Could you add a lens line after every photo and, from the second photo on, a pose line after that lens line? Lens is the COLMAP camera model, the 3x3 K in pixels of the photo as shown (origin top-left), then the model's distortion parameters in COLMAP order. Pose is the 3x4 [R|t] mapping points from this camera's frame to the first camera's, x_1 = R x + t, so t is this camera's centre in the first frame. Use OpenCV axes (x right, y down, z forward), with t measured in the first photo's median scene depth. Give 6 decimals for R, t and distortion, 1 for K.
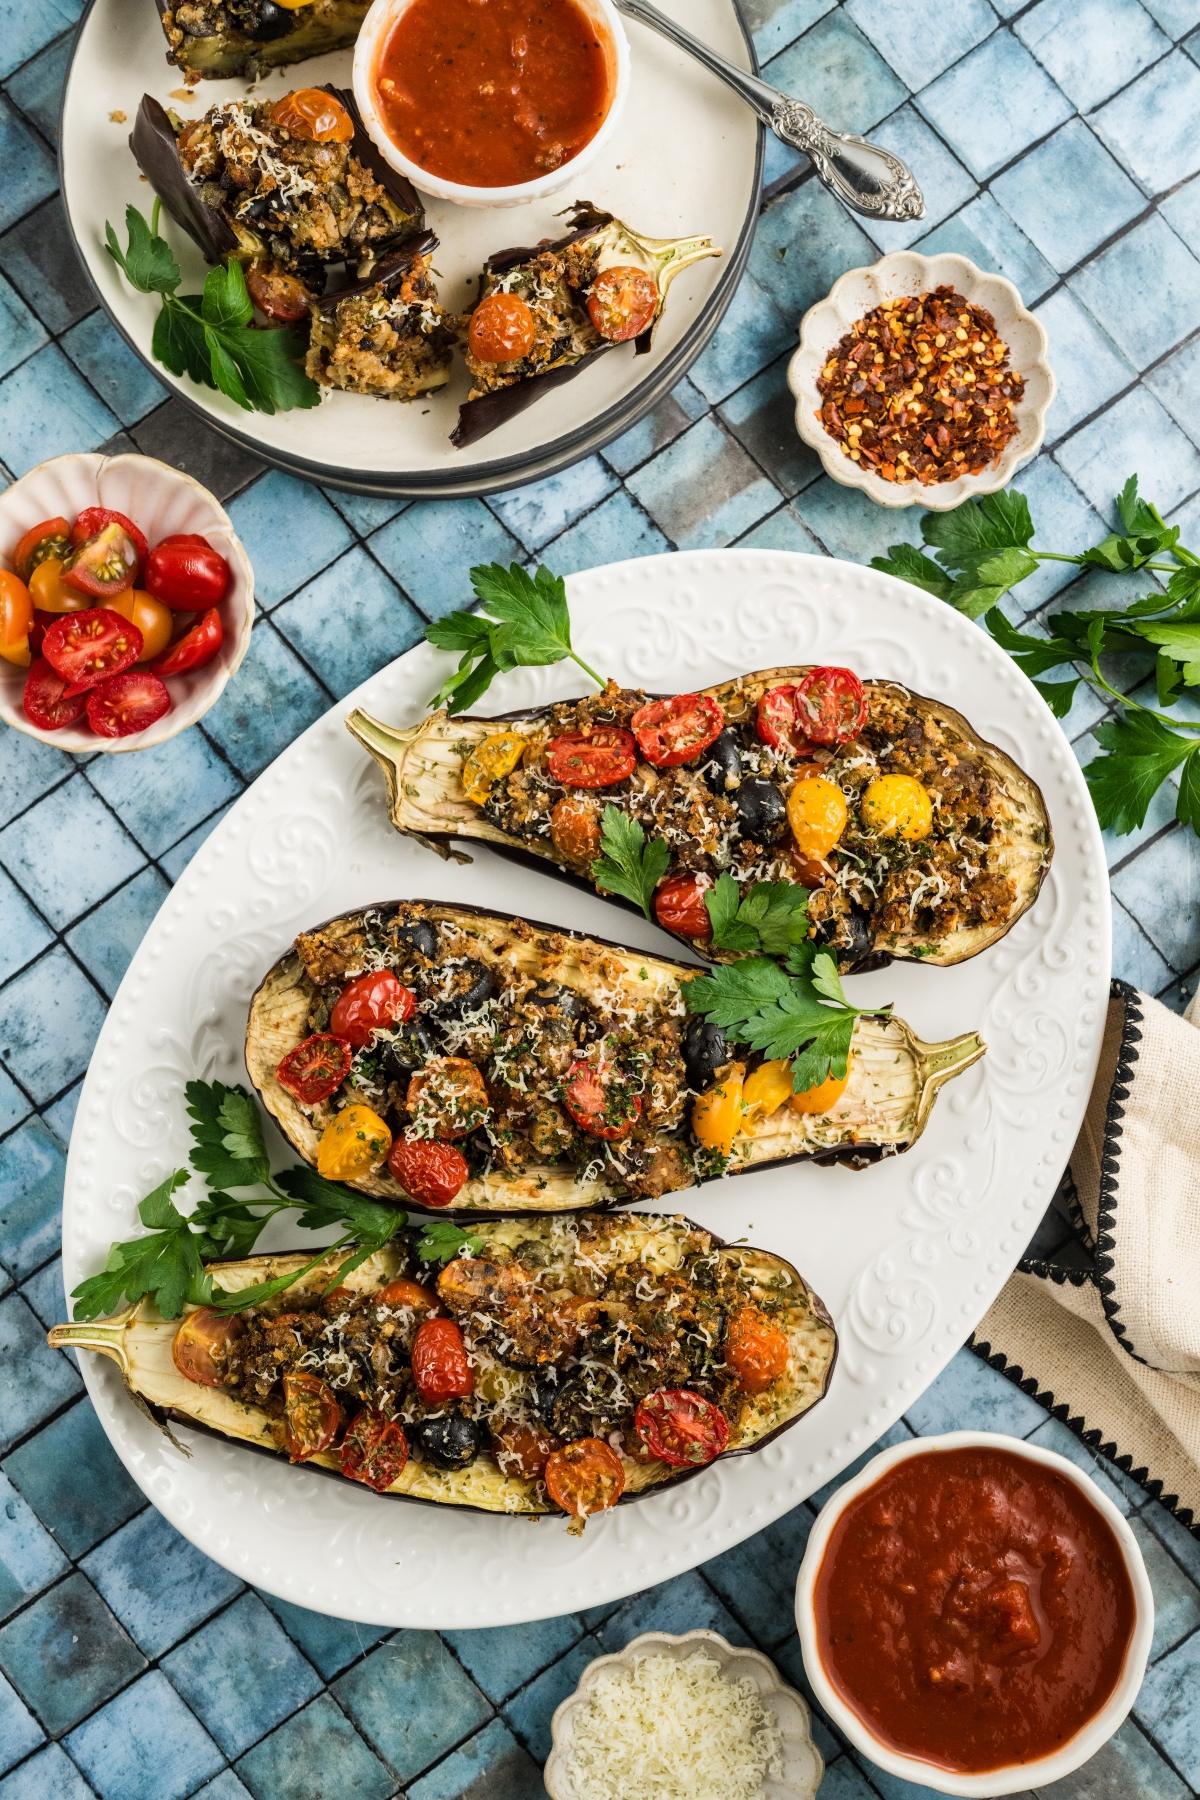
lens RADIAL K [[2543.3, 0, 600.0], [0, 2543.3, 900.0], [0, 0, 1]] dist [-0.022888, 0.071302]
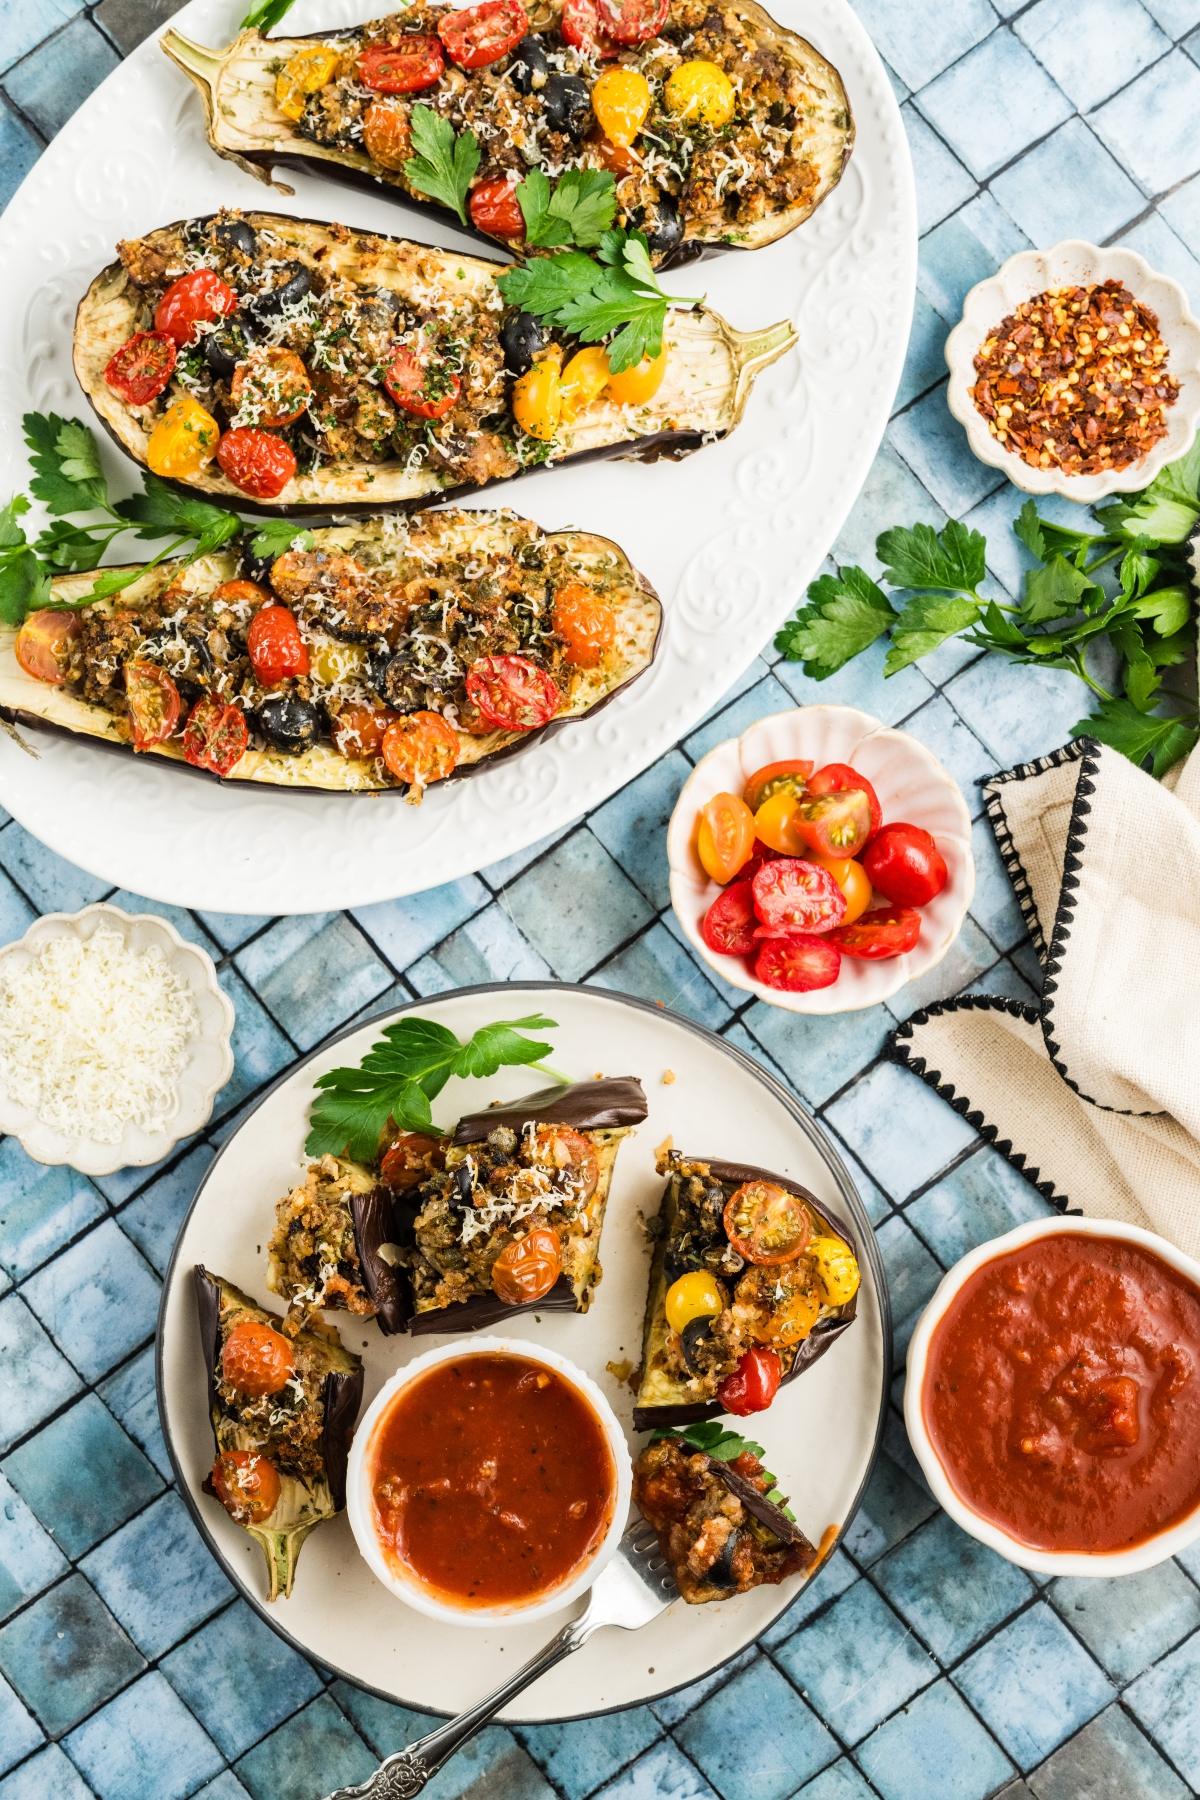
lens RADIAL K [[2543.3, 0, 600.0], [0, 2543.3, 900.0], [0, 0, 1]] dist [-0.022888, 0.071302]
pose [[0.998982, -0.044692, 0.006192, 0.056118], [0.044587, 0.998874, 0.016235, 0.270227], [-0.006910, -0.015943, 0.999849, -0.027320]]
